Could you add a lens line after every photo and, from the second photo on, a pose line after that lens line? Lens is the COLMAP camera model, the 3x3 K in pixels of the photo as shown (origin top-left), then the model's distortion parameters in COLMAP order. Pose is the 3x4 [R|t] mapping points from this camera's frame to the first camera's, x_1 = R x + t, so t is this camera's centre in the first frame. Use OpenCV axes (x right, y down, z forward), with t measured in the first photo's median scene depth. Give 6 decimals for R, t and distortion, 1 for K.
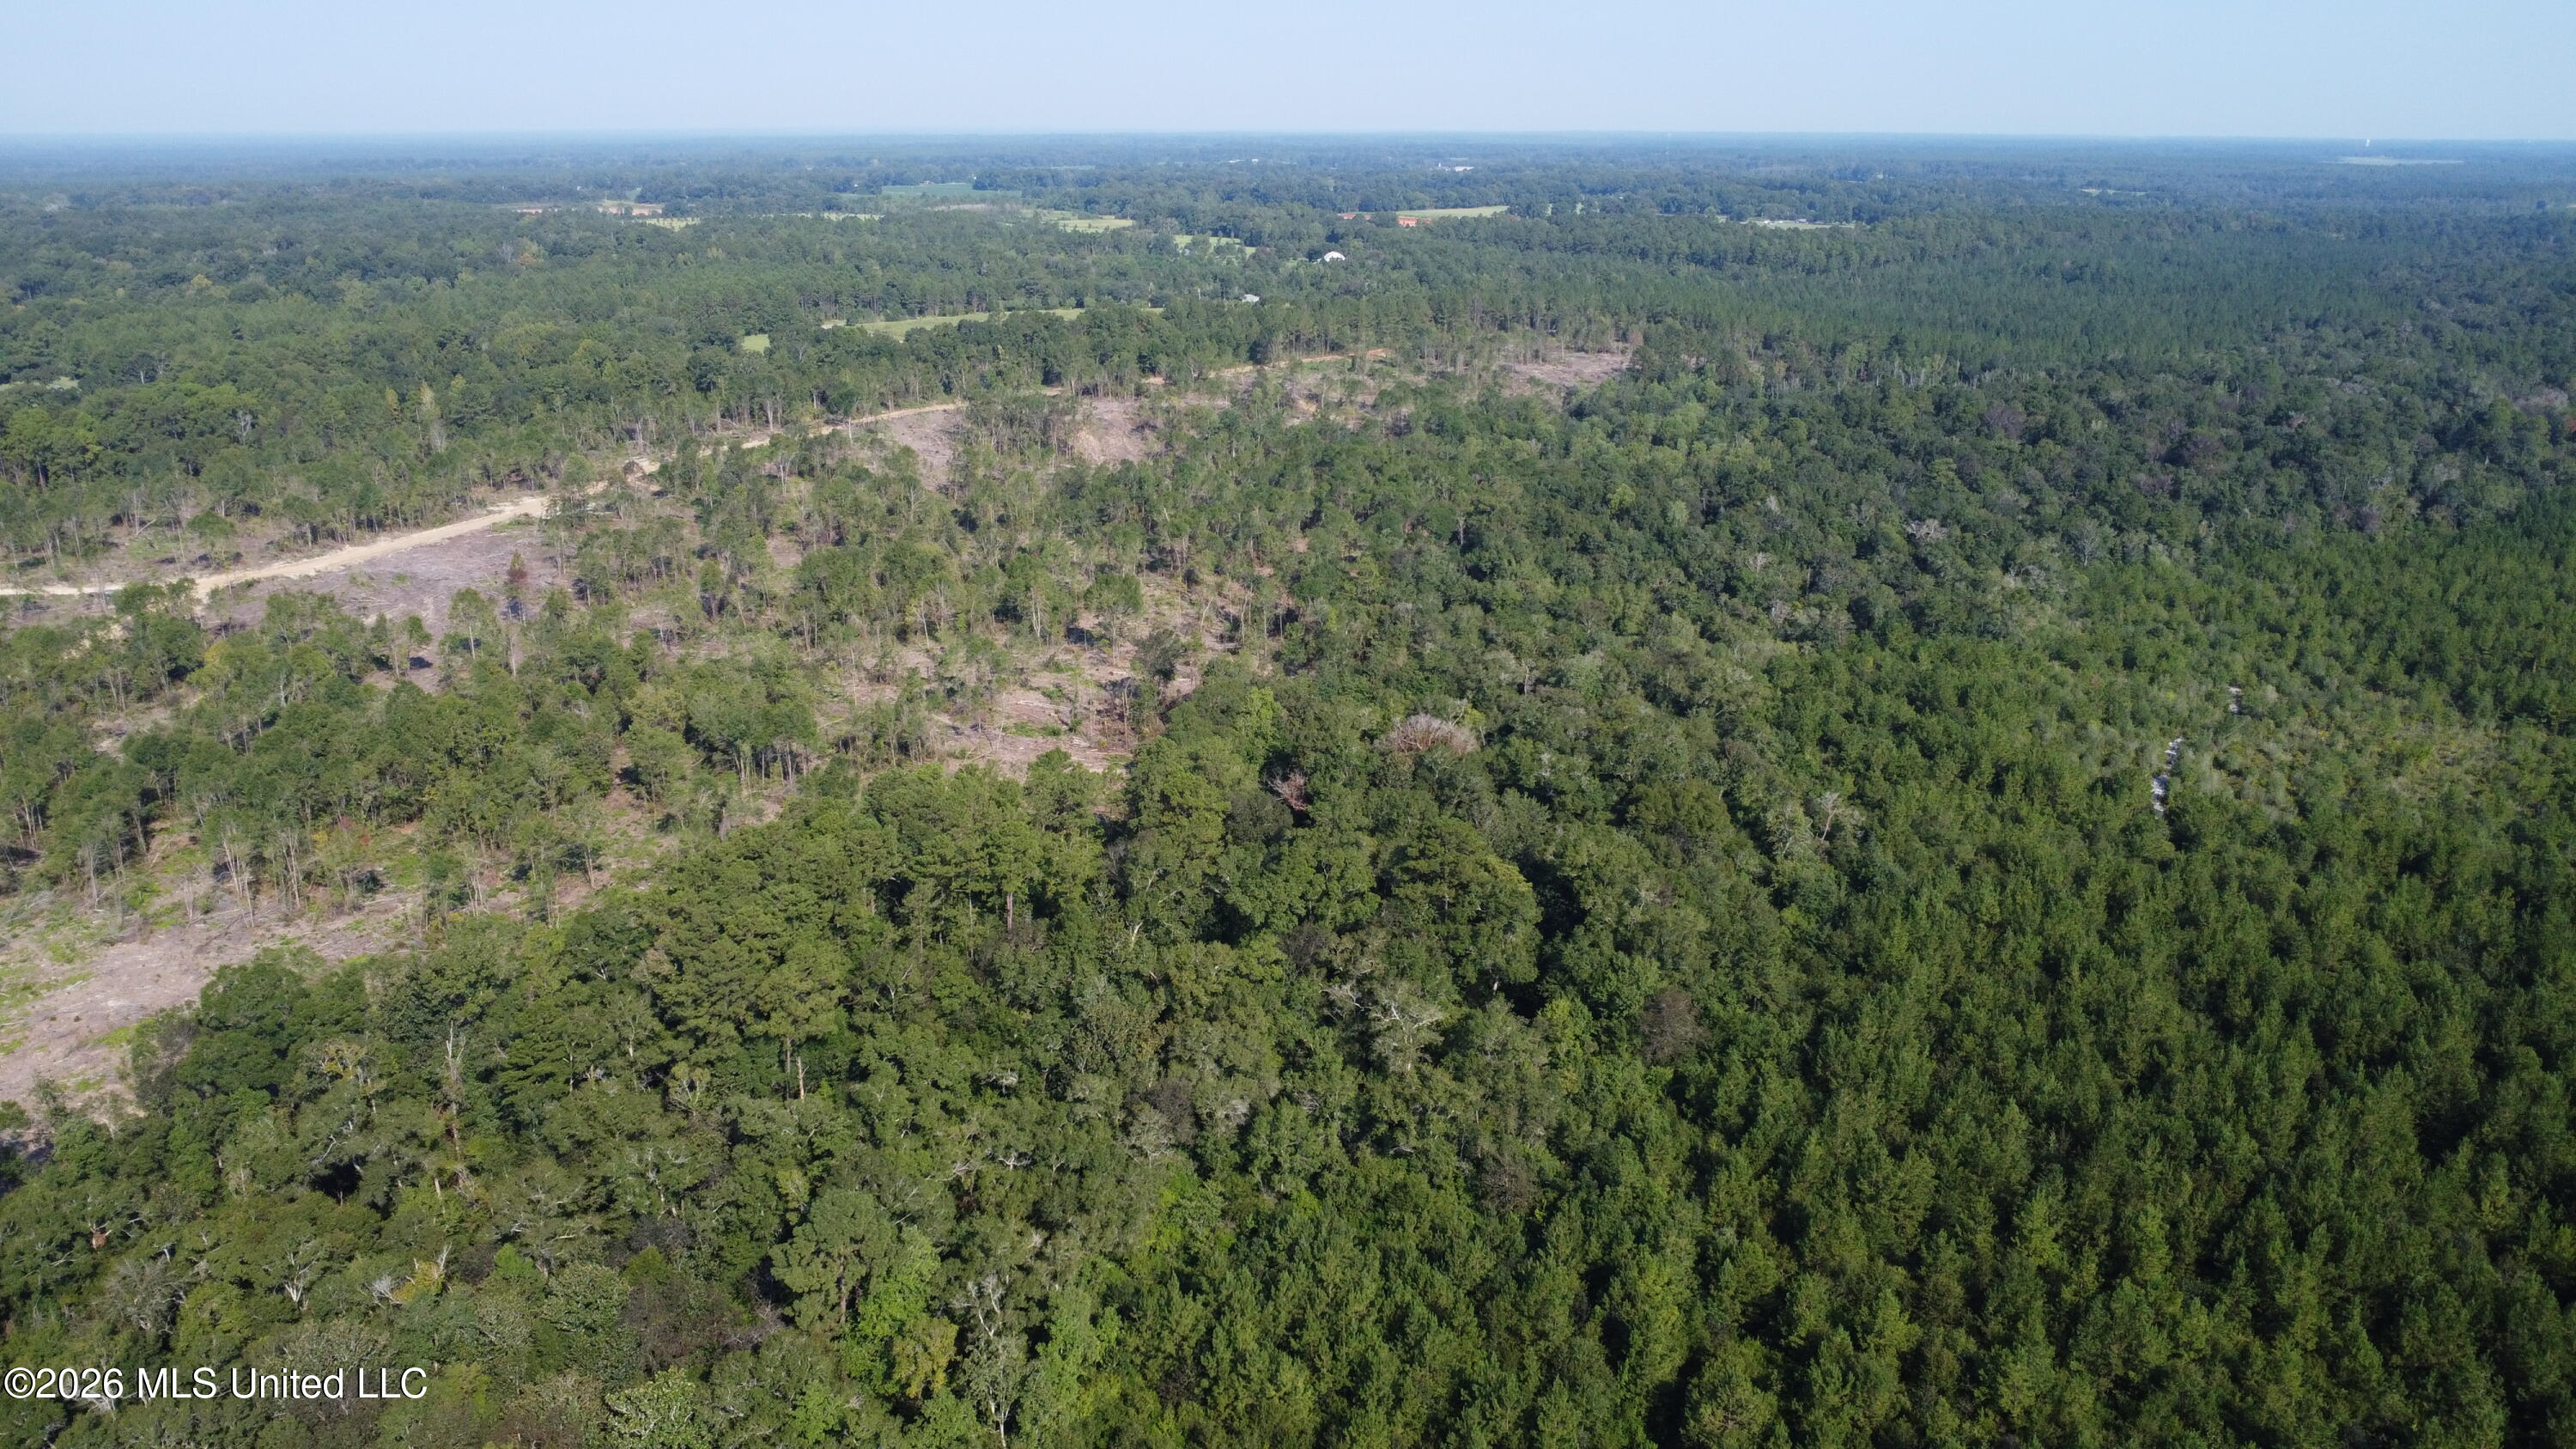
lens RADIAL K [[1874.8, 0, 1290.6], [0, 1874.8, 696.0], [0, 0, 1]] dist [-0.018590, -0.029246]
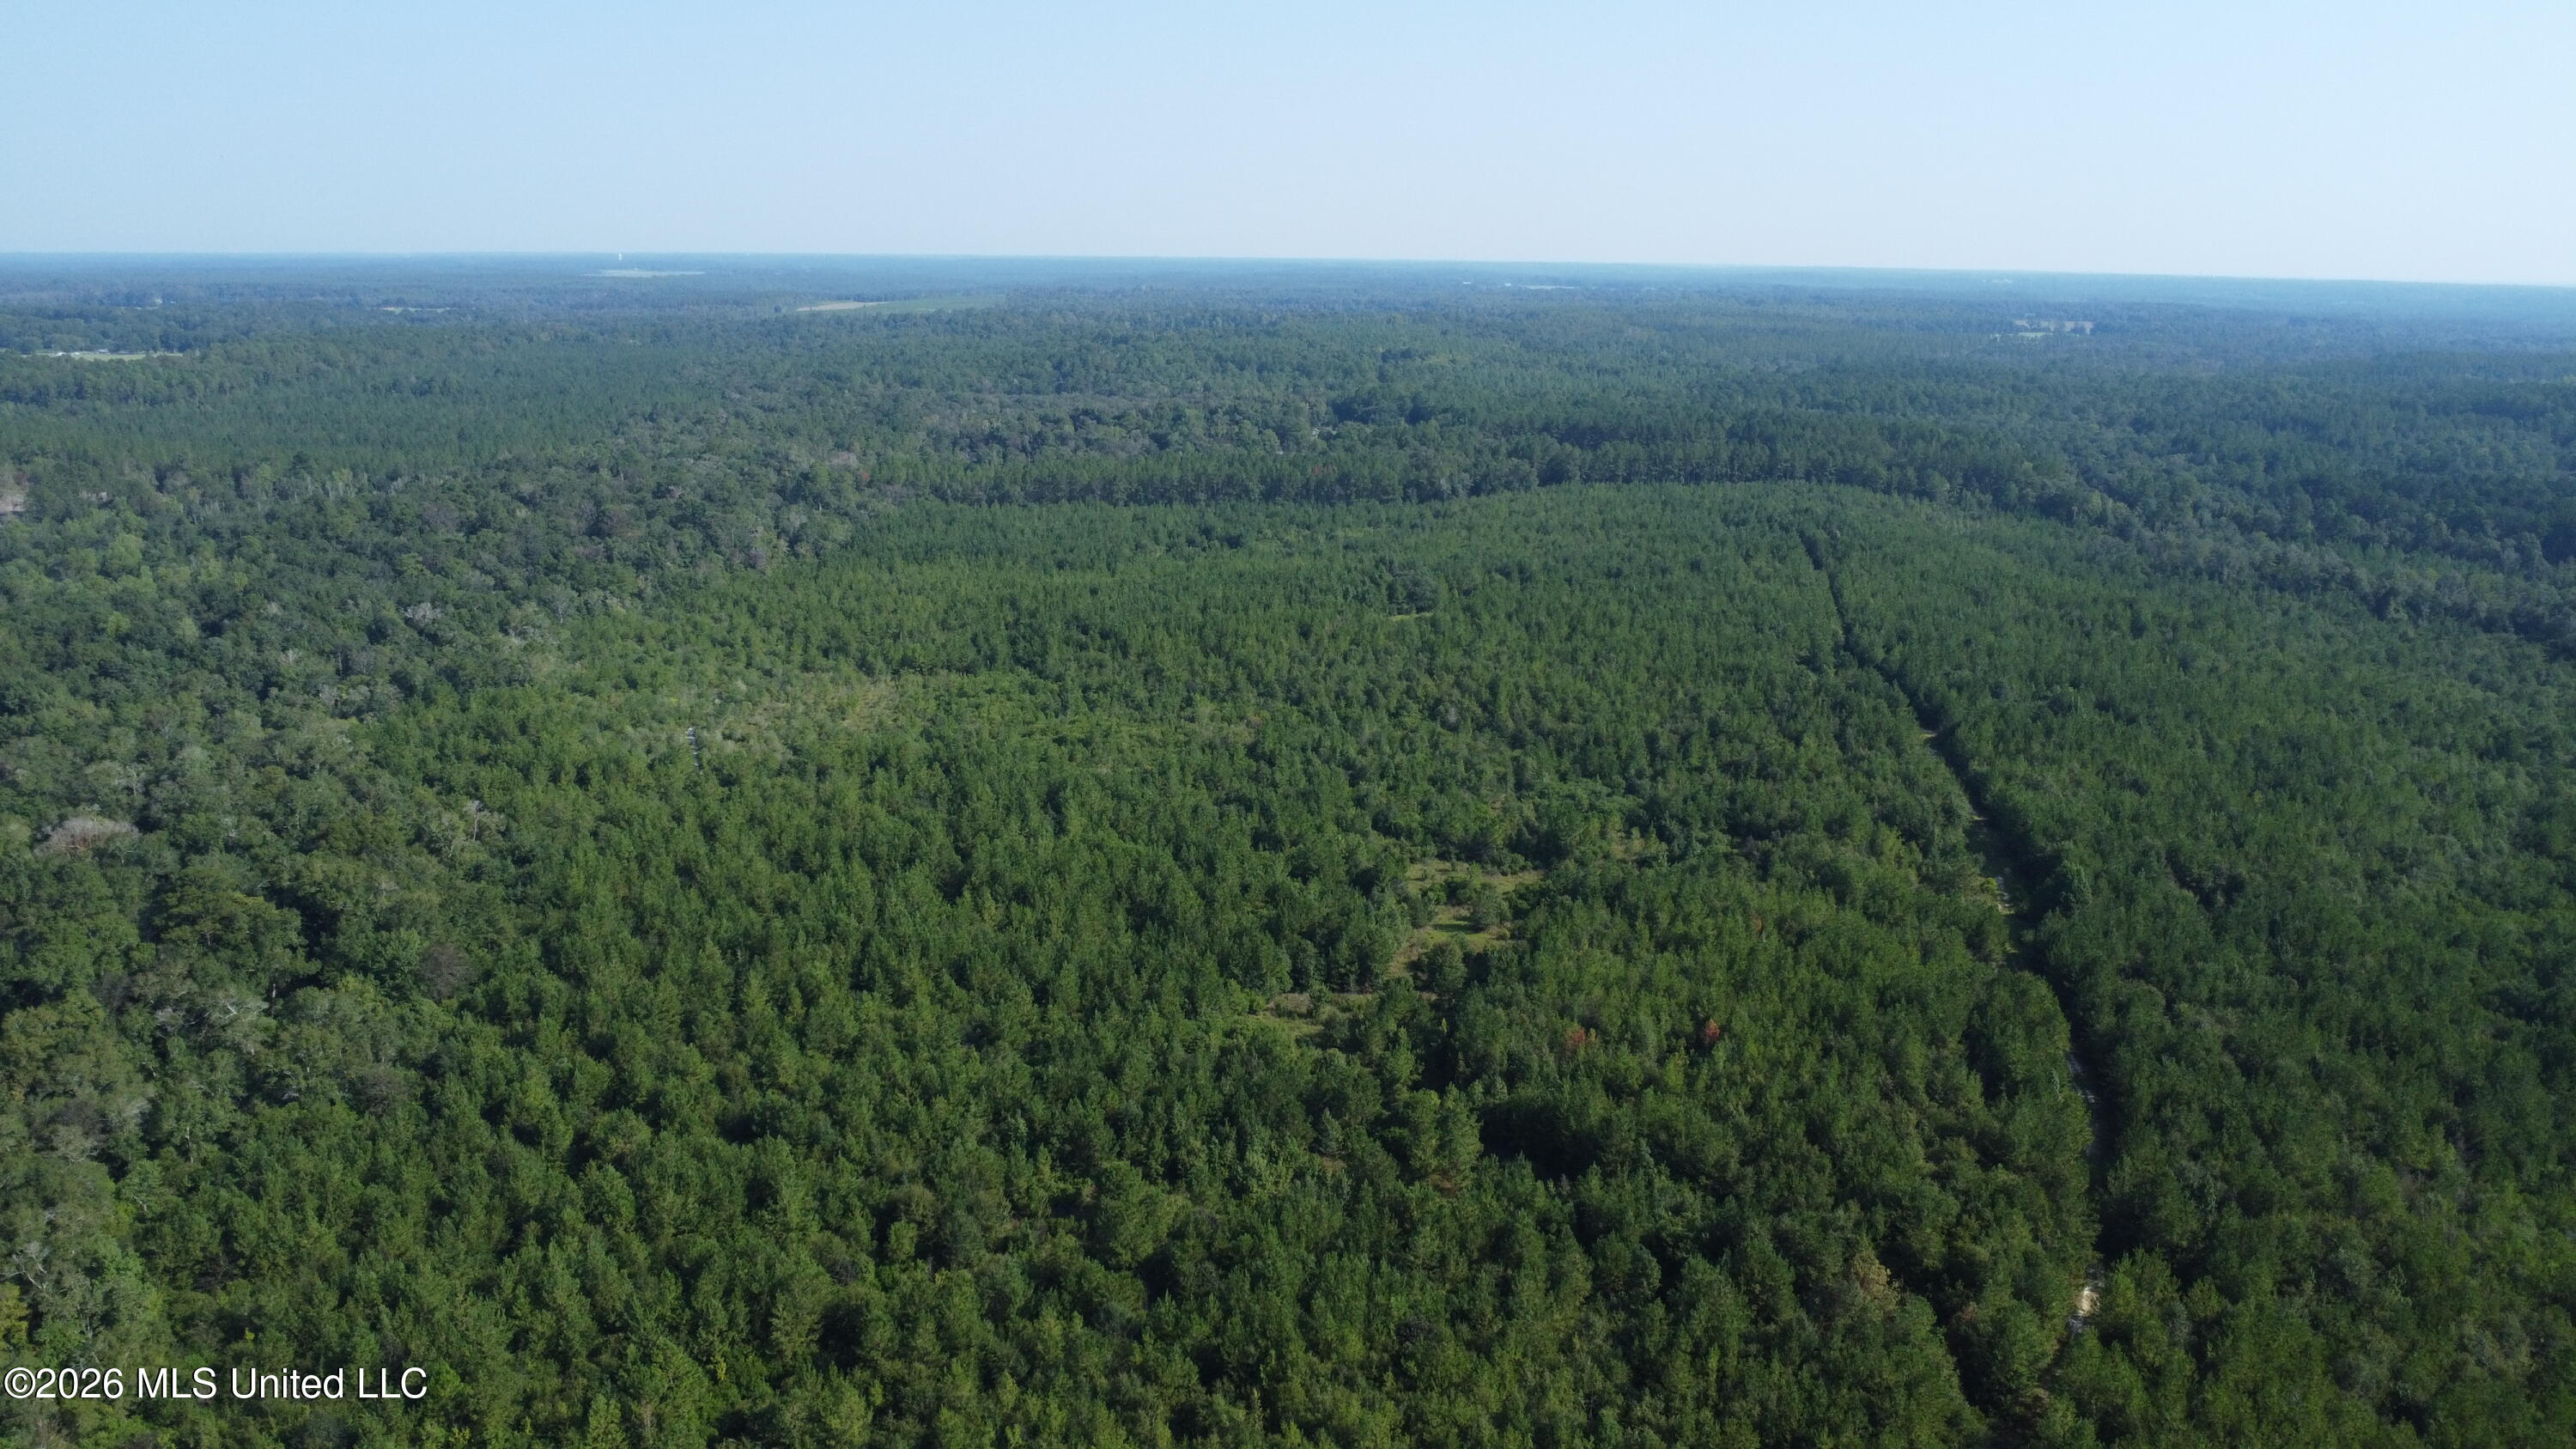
lens RADIAL K [[1864.8, 0, 1291.1], [0, 1864.8, 726.5], [0, 0, 1]] dist [-0.017435, -0.026420]
pose [[0.660950, -0.180473, 0.728406, -0.141856], [0.210686, 0.976238, 0.050702, 0.032342], [-0.720248, 0.119953, 0.683267, -0.142260]]
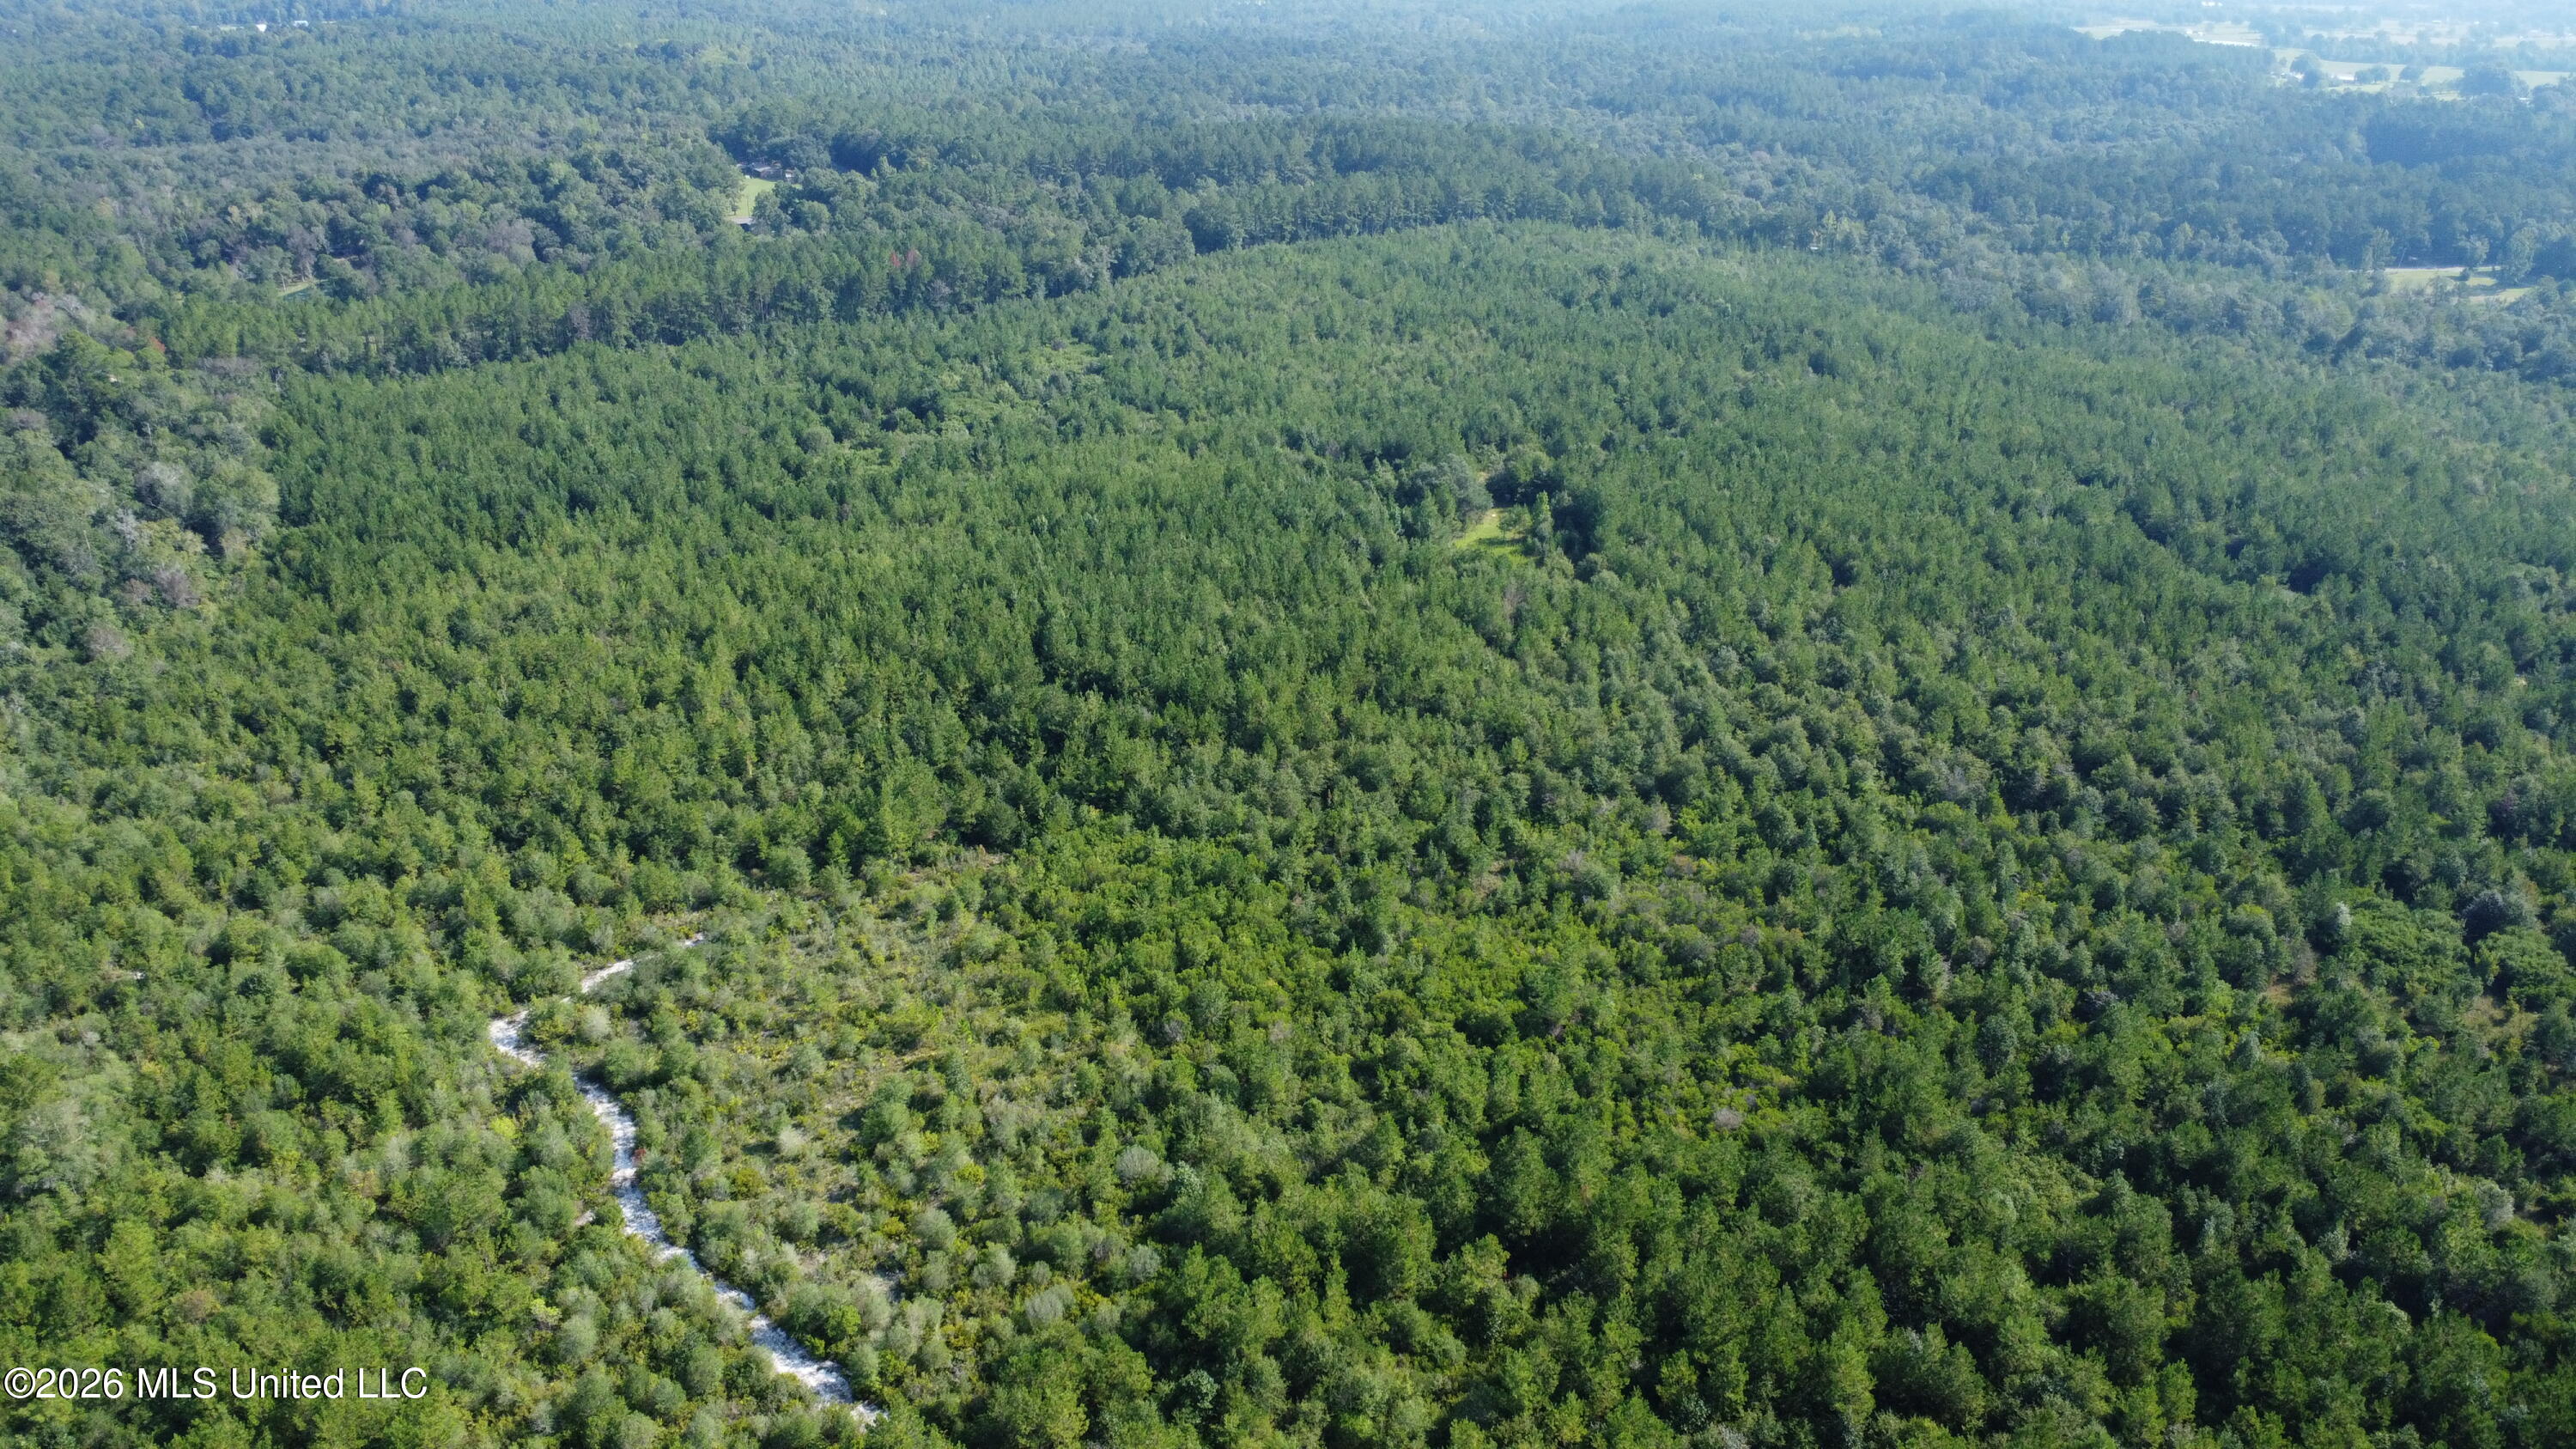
lens RADIAL K [[1864.8, 0, 1291.1], [0, 1864.8, 726.5], [0, 0, 1]] dist [-0.017435, -0.026420]
pose [[0.217311, -0.393887, 0.893101, 0.073120], [0.277577, 0.902128, 0.330328, -0.162079], [-0.935803, 0.176120, 0.305377, 0.462941]]
